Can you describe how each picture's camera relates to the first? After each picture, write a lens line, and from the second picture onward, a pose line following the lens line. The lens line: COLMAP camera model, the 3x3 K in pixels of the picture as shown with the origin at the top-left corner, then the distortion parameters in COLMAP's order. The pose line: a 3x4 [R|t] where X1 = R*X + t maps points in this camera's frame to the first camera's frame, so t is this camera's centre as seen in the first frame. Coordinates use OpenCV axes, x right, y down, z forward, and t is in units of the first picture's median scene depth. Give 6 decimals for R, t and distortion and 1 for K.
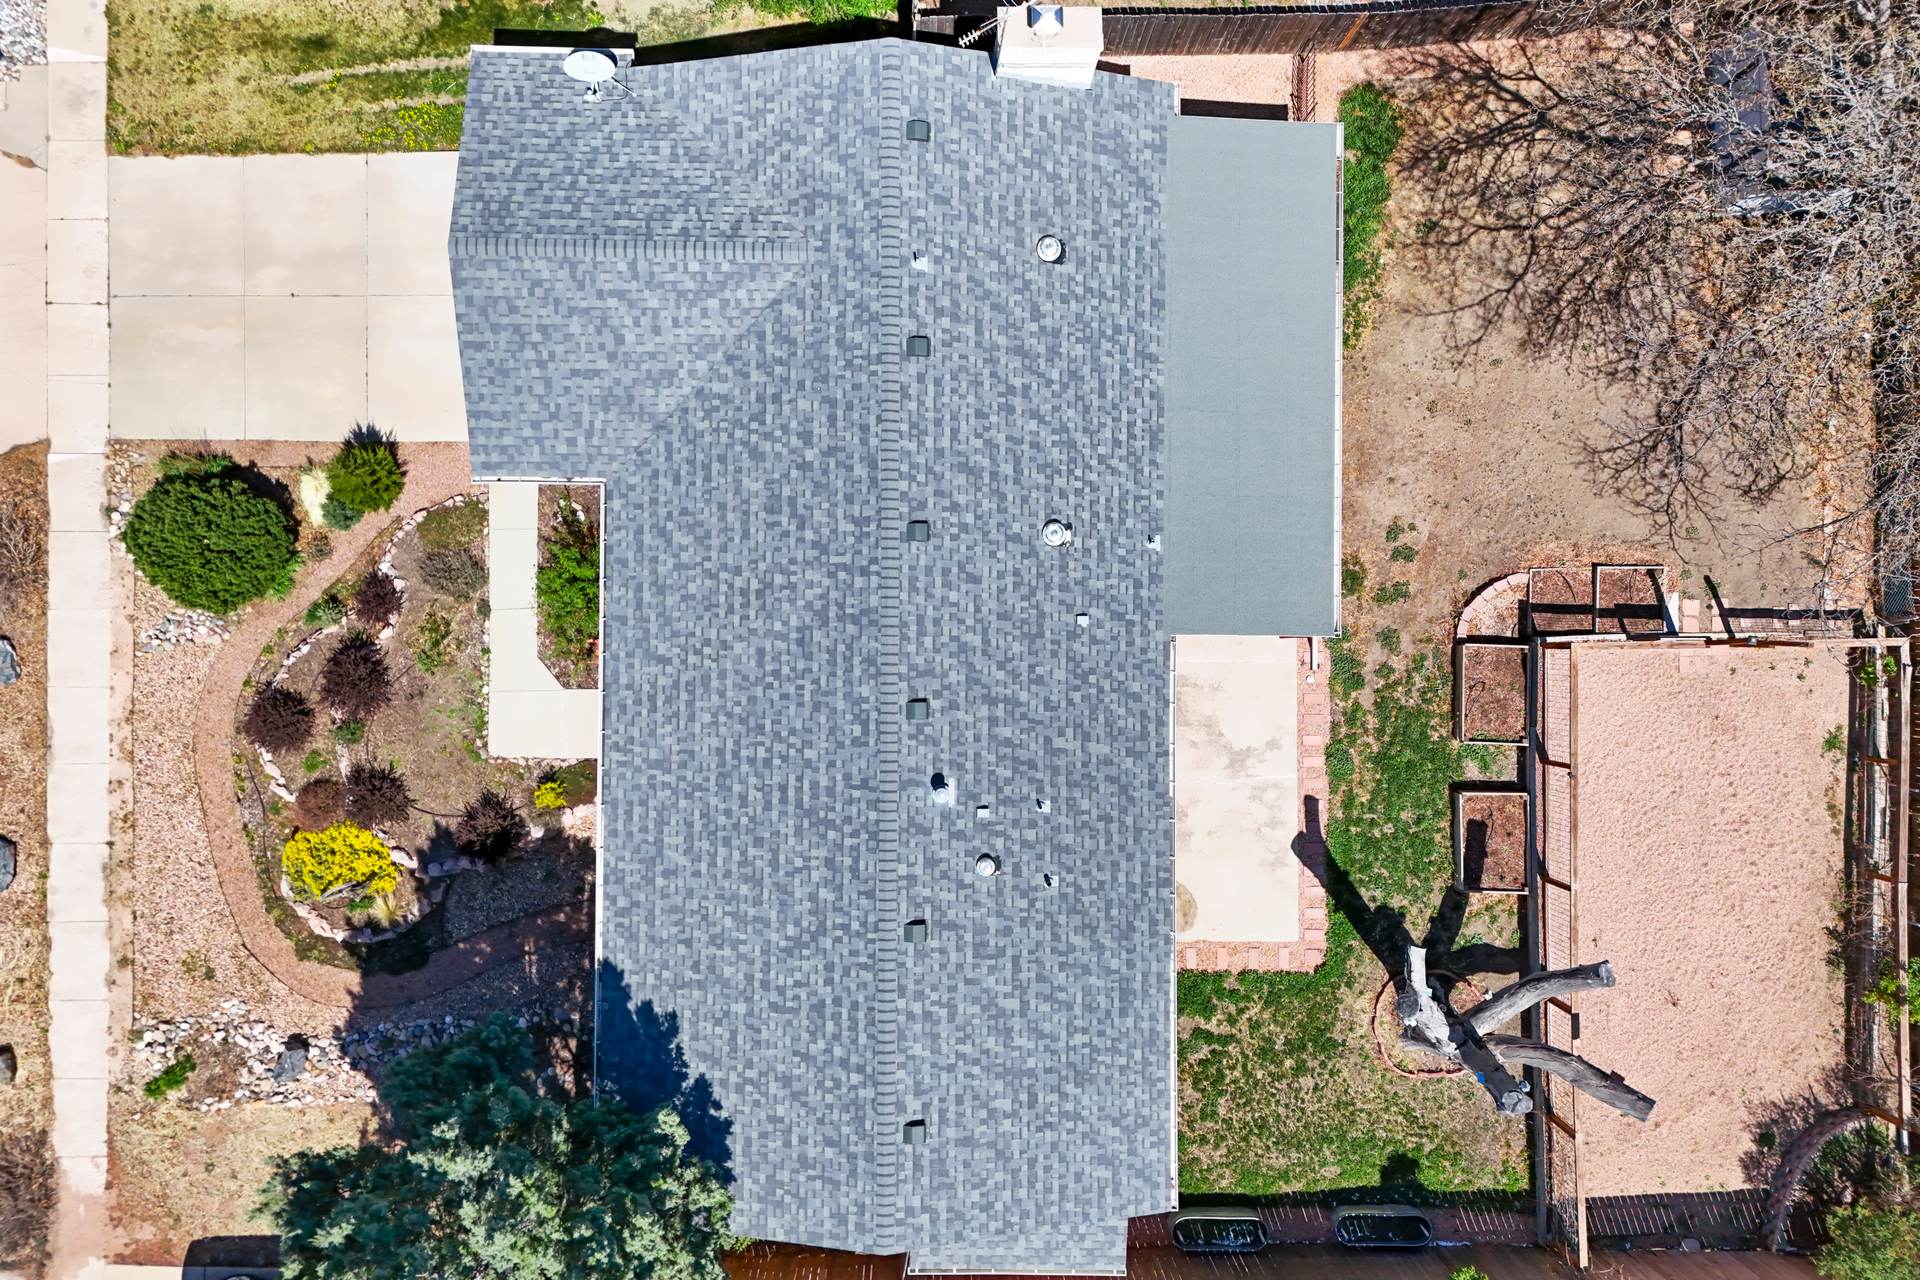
lens RADIAL K [[1499.4, 0, 958.7], [0, 1499.4, 617.7], [0, 0, 1]] dist [0.070106, -0.038196]
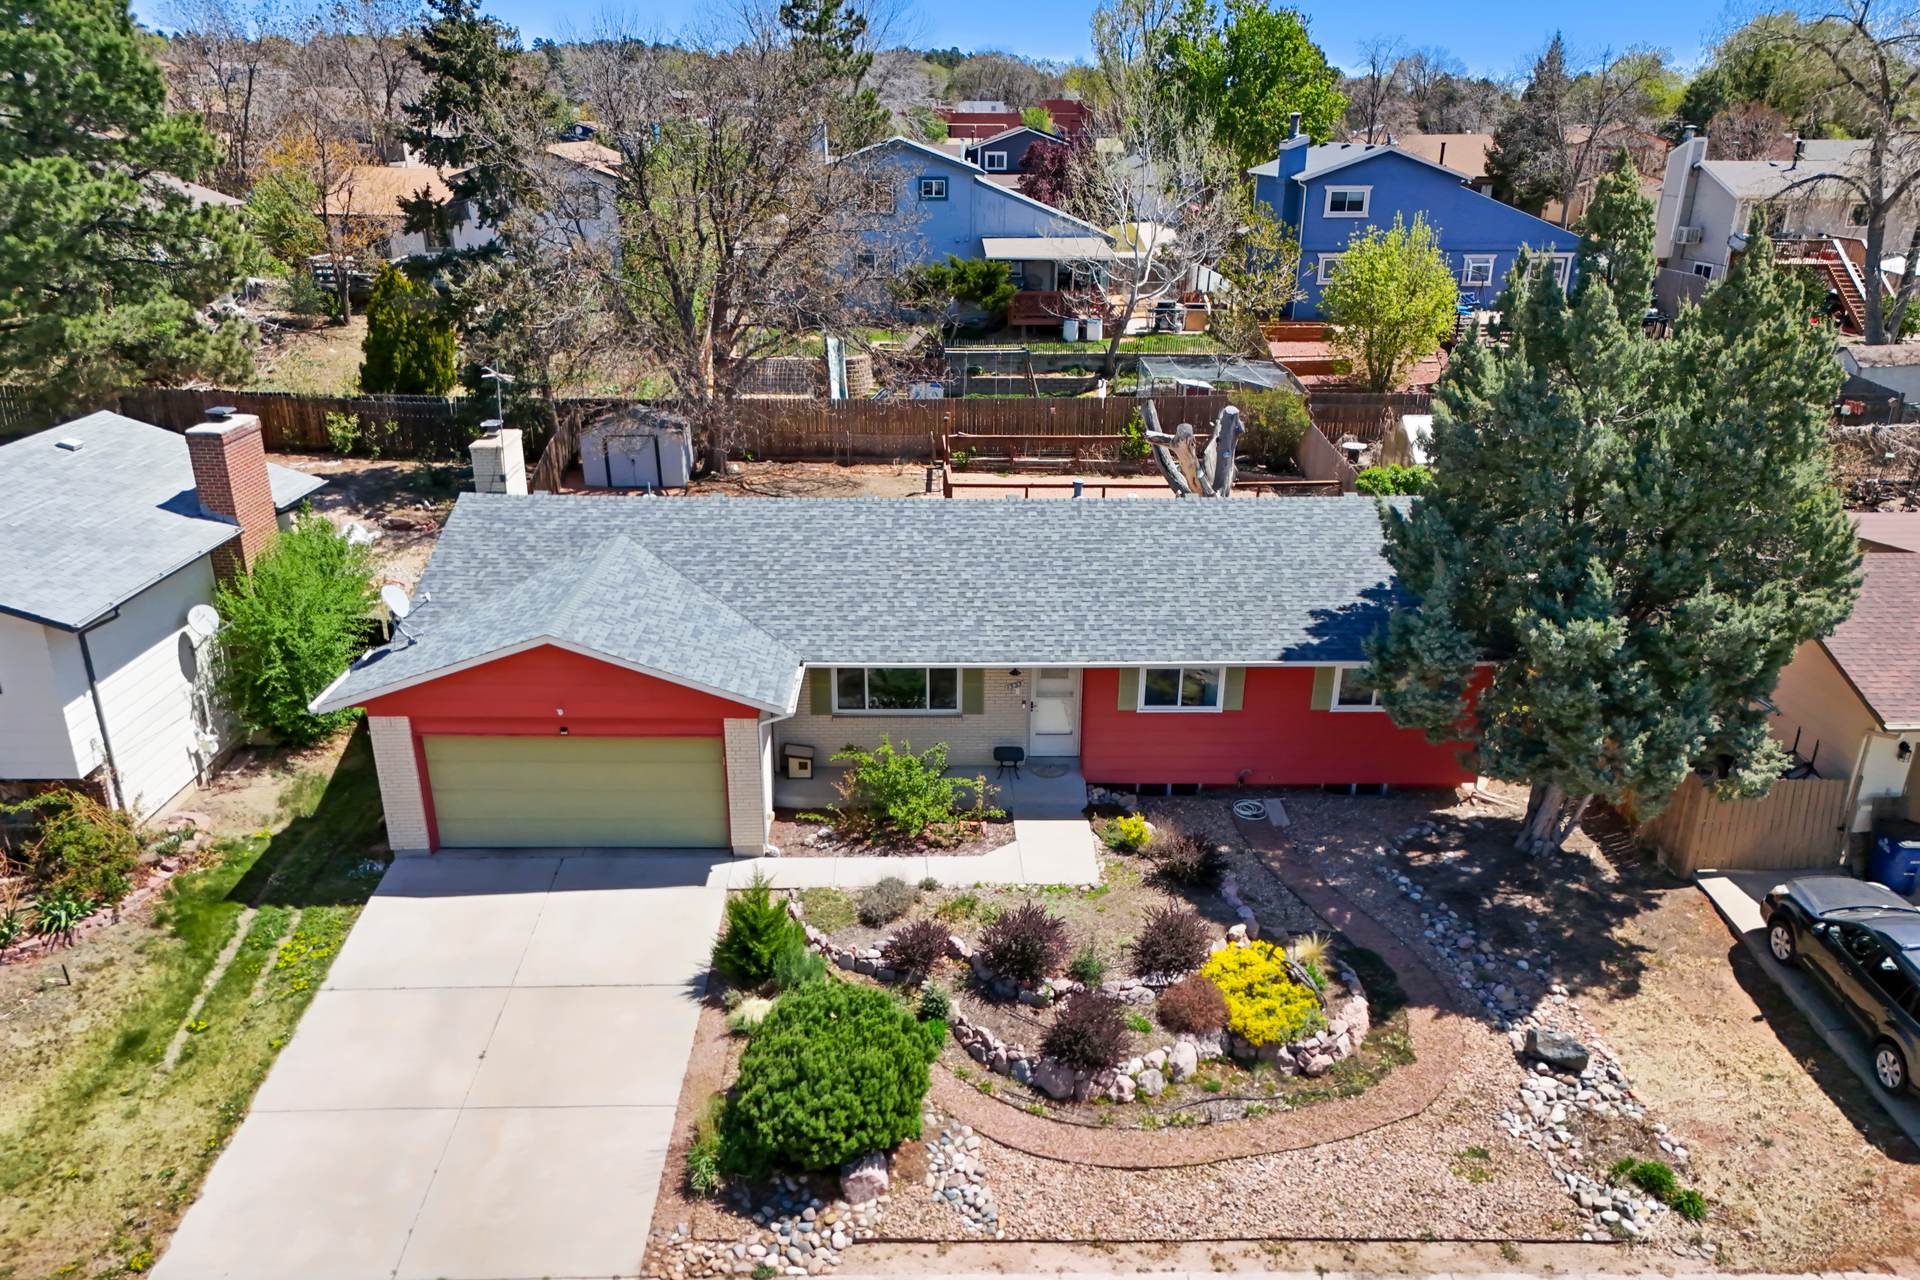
lens RADIAL K [[1409.0, 0, 951.6], [0, 1409.0, 711.5], [0, 0, 1]] dist [0.078084, -0.079379]
pose [[-0.020277, -0.395086, 0.918420, -0.984090], [0.999513, 0.013783, 0.027997, -0.015730], [-0.023720, 0.918541, 0.394614, 0.589005]]
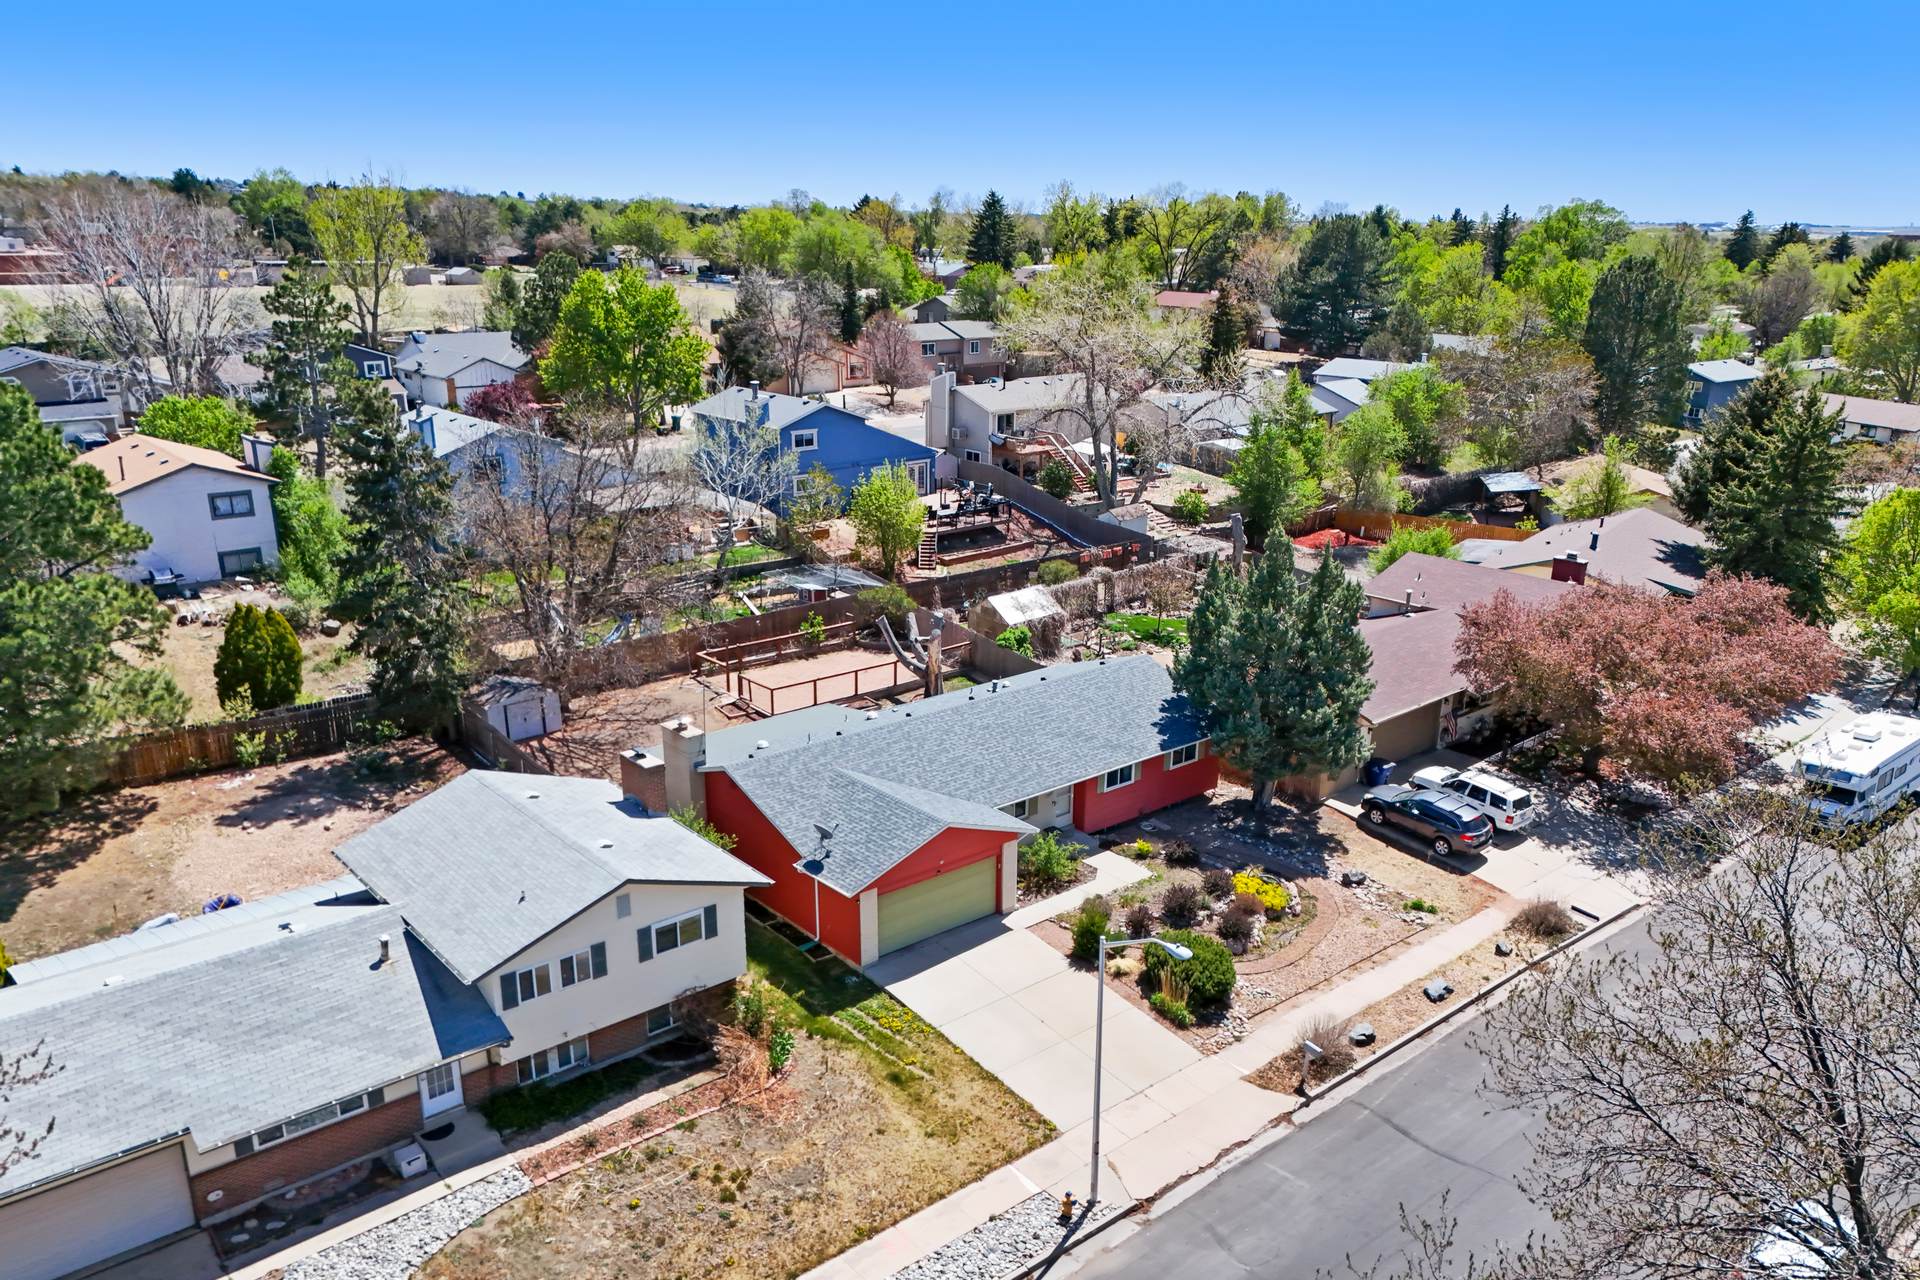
lens RADIAL K [[1409.0, 0, 951.6], [0, 1409.0, 711.5], [0, 0, 1]] dist [0.078084, -0.079379]
pose [[-0.645175, -0.267820, 0.715557, -1.261277], [0.763371, -0.186906, 0.618329, -1.051263], [-0.031859, 0.945166, 0.325033, 0.290677]]
